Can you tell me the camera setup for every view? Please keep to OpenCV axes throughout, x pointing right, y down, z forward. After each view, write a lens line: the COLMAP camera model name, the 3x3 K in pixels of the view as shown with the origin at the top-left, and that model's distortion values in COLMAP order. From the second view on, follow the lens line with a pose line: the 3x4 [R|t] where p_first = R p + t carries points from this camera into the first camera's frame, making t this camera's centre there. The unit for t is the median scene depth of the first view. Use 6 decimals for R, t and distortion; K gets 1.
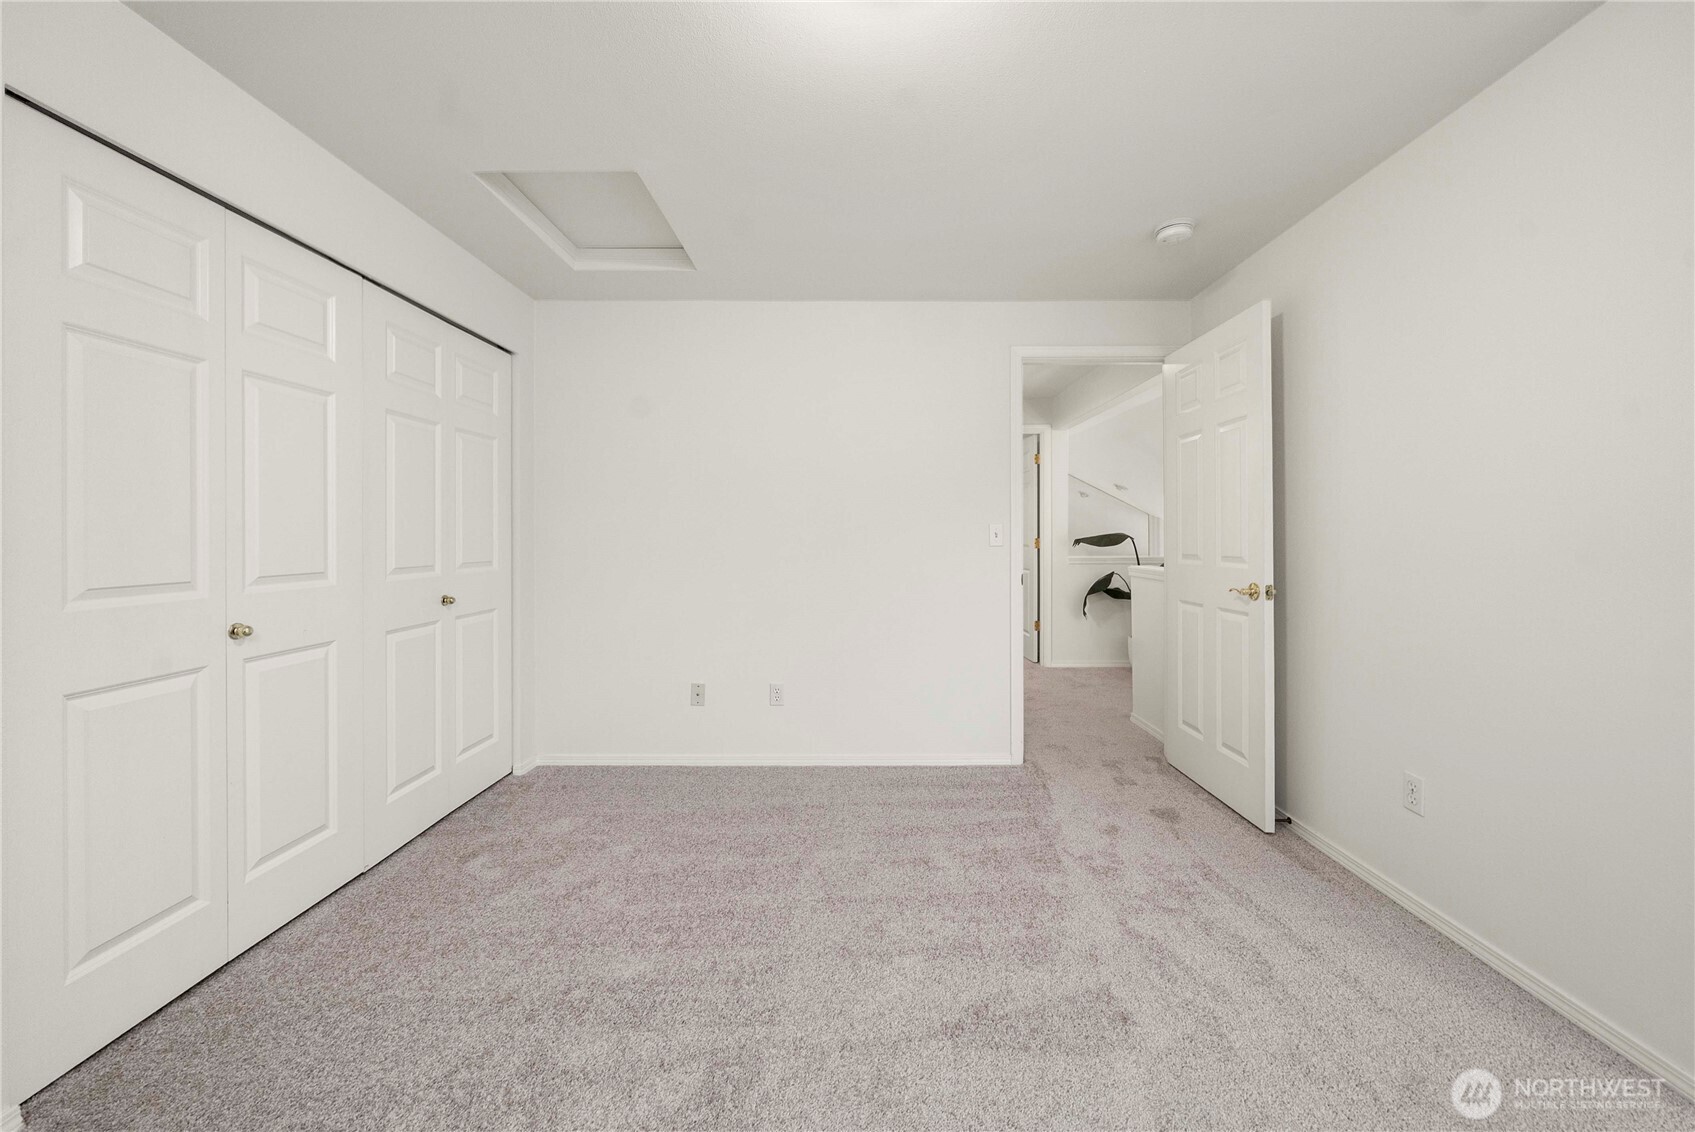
lens RADIAL K [[630.4, 0, 850.7], [0, 630.4, 533.9], [0, 0, 1]] dist [-0.000701, -0.003397]
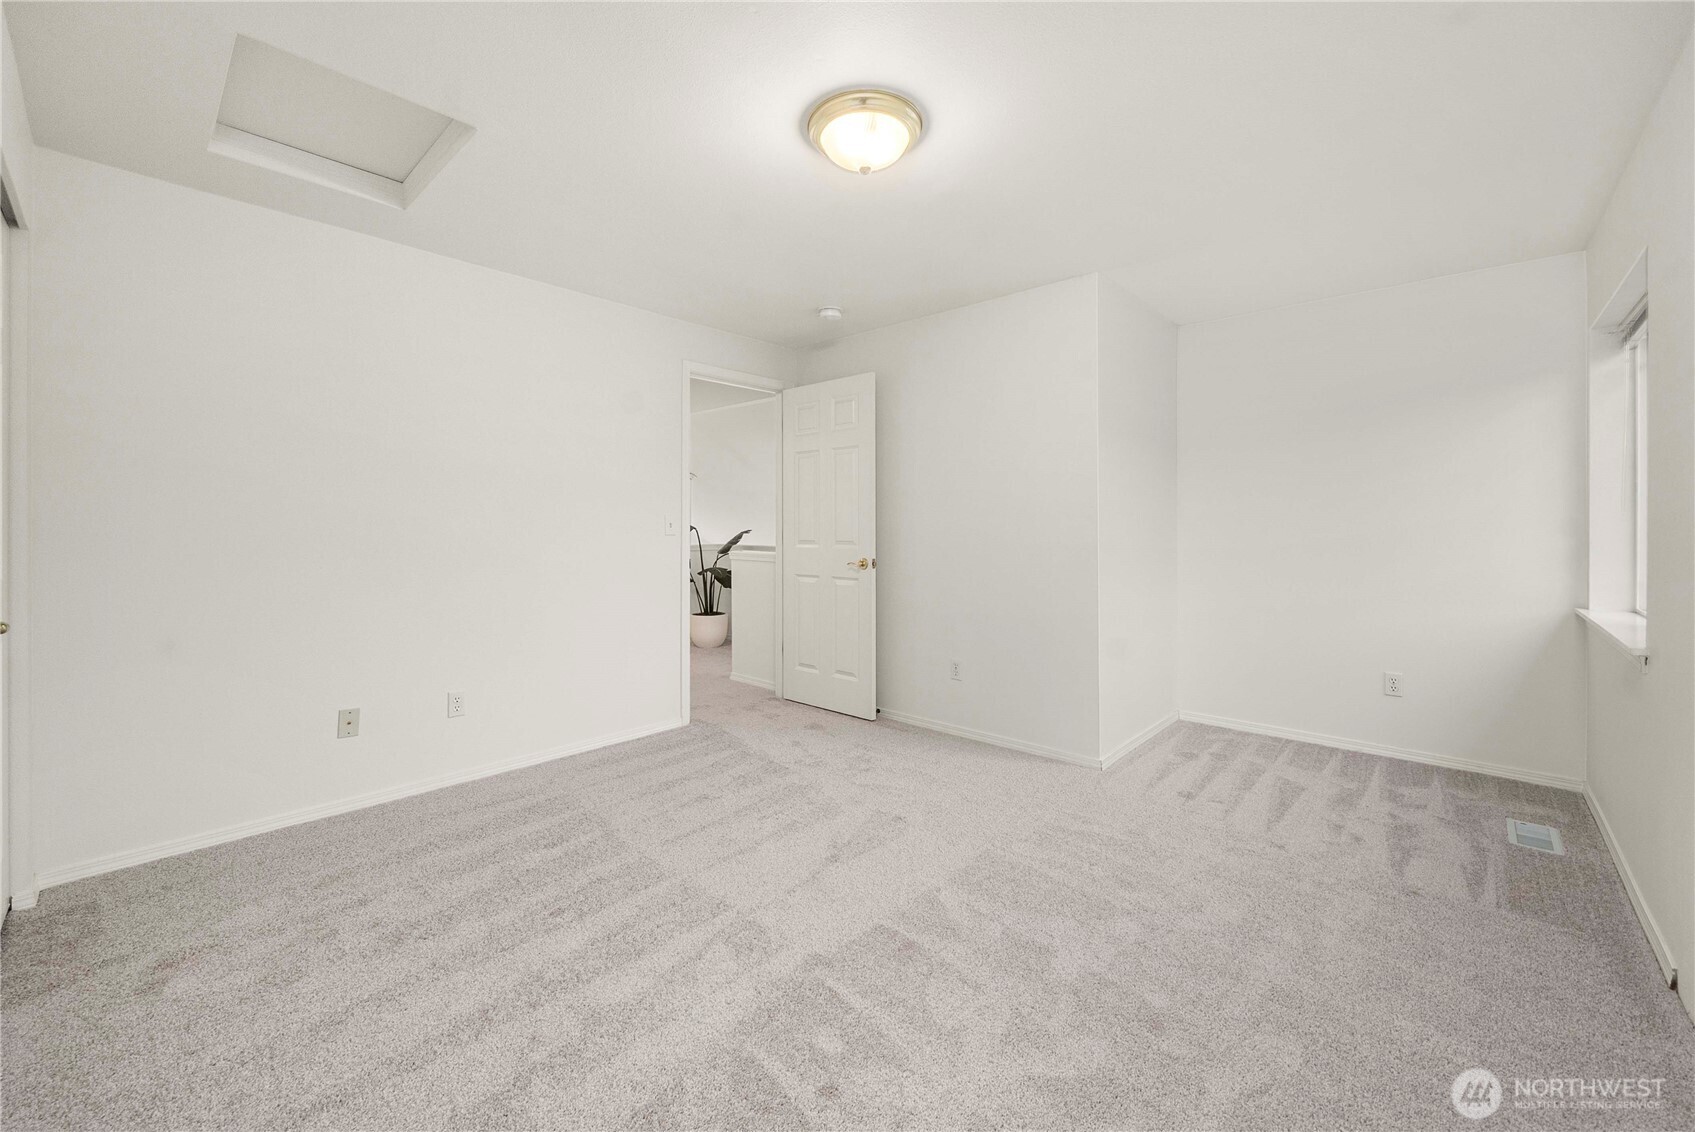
lens RADIAL K [[666.7, 0, 847.1], [0, 666.7, 525.3], [0, 0, 1]] dist [-0.001102, -0.000334]
pose [[0.676504, 0.003652, 0.736430, -0.558335], [-0.004514, 0.999989, -0.000812, 0.001328], [-0.736425, -0.002775, 0.676513, -0.050257]]
